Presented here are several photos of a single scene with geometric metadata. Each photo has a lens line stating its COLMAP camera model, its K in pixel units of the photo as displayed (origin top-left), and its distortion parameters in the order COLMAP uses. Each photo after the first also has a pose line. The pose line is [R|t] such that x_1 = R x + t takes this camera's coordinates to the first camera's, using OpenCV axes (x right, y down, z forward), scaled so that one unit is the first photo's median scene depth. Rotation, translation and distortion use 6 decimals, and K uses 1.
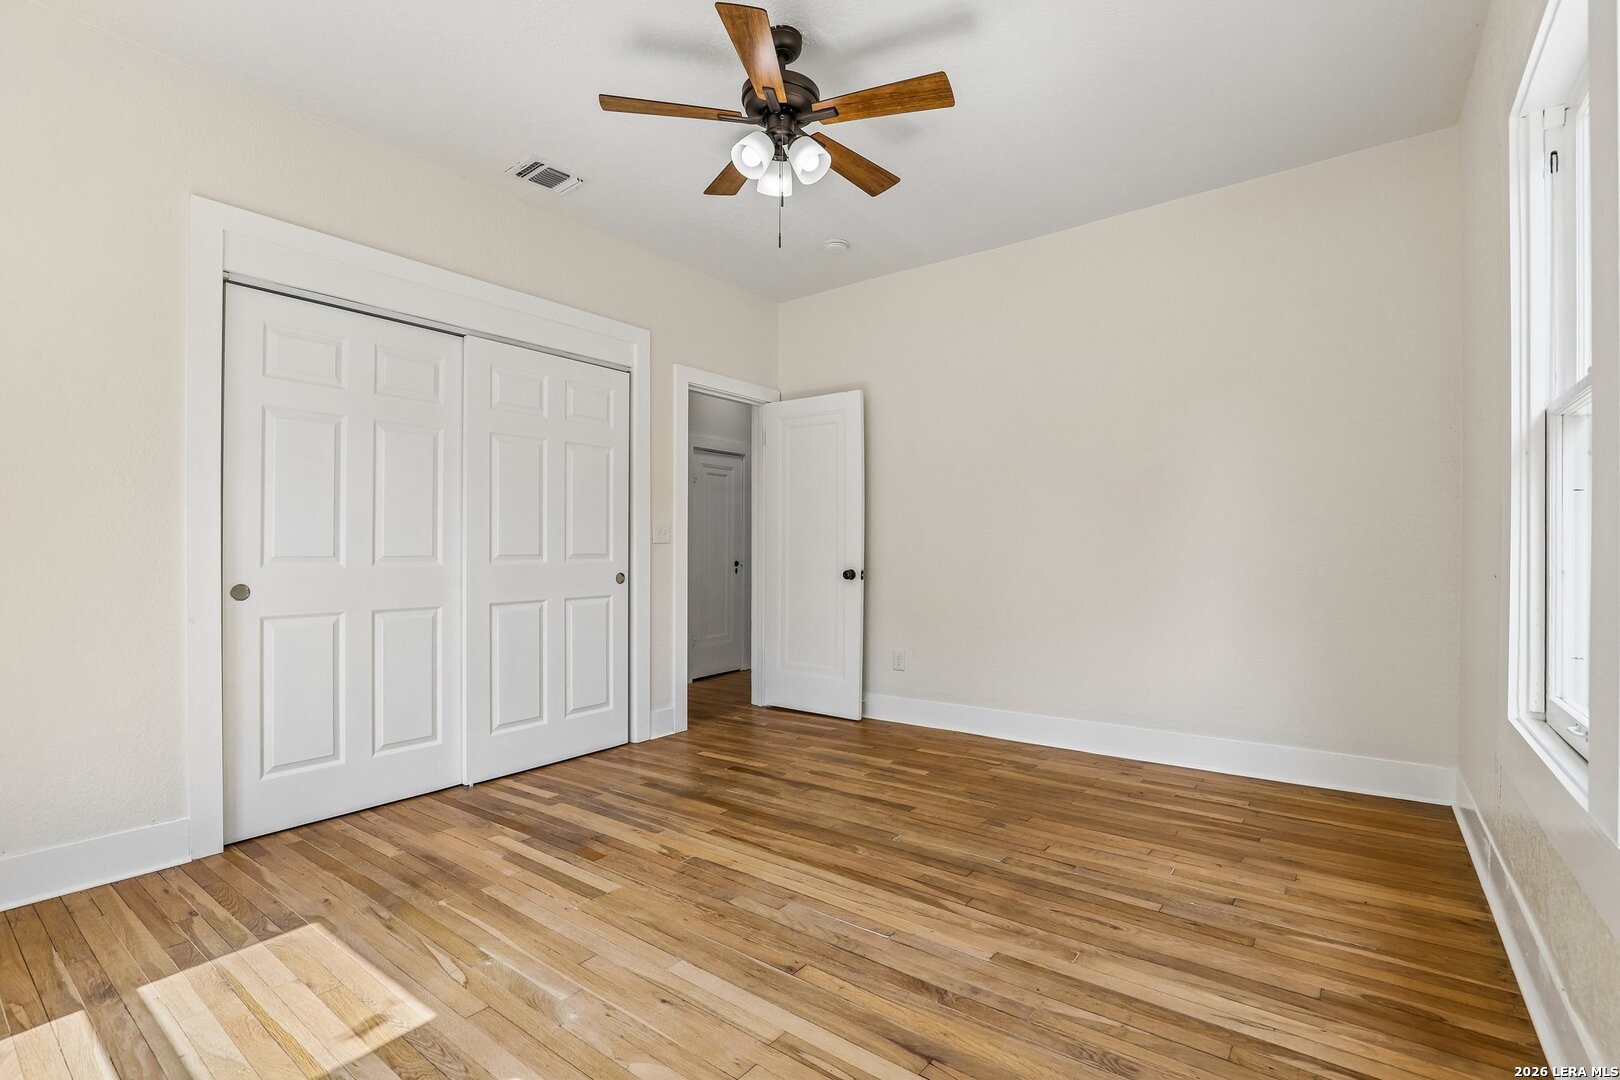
lens RADIAL K [[743.2, 0, 812.8], [0, 743.2, 547.8], [0, 0, 1]] dist [-0.025104, 0.000449]
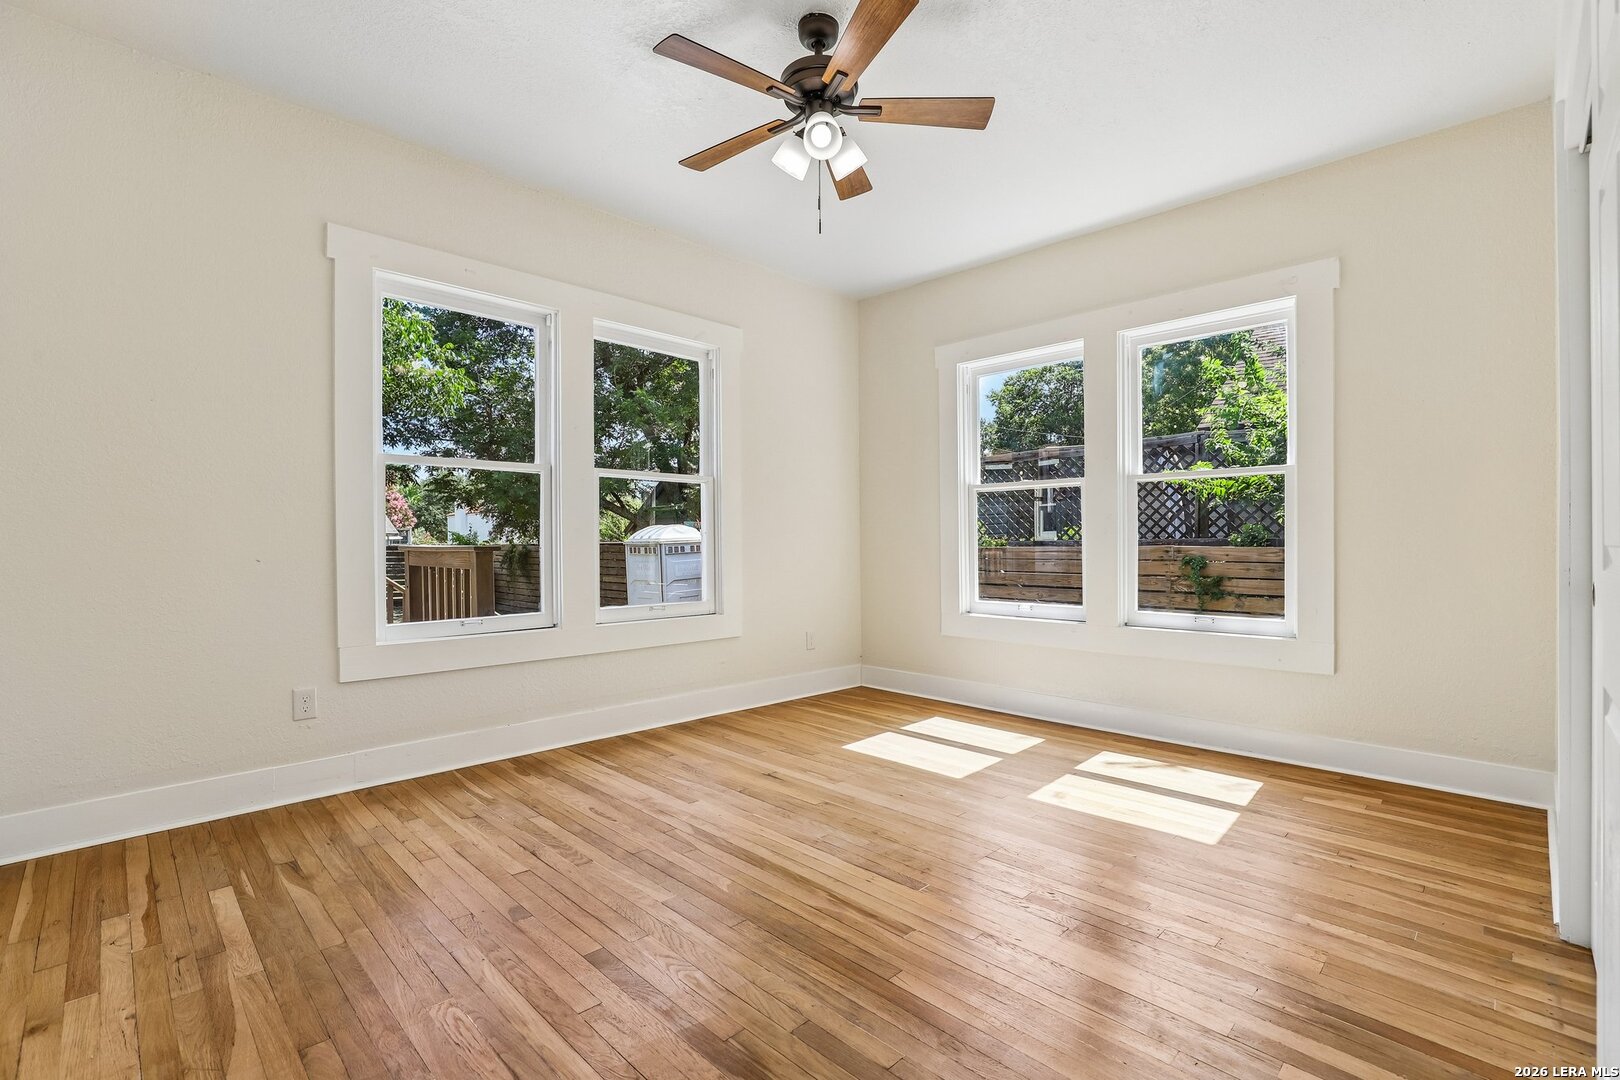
lens RADIAL K [[743.2, 0, 807.3], [0, 743.2, 540.2], [0, 0, 1]] dist [-0.025104, 0.000449]
pose [[-0.989742, 0.005561, 0.142755, -0.178160], [0.005607, 0.999984, -0.000082, 0.007836], [-0.142754, 0.000720, -0.989758, 2.100758]]
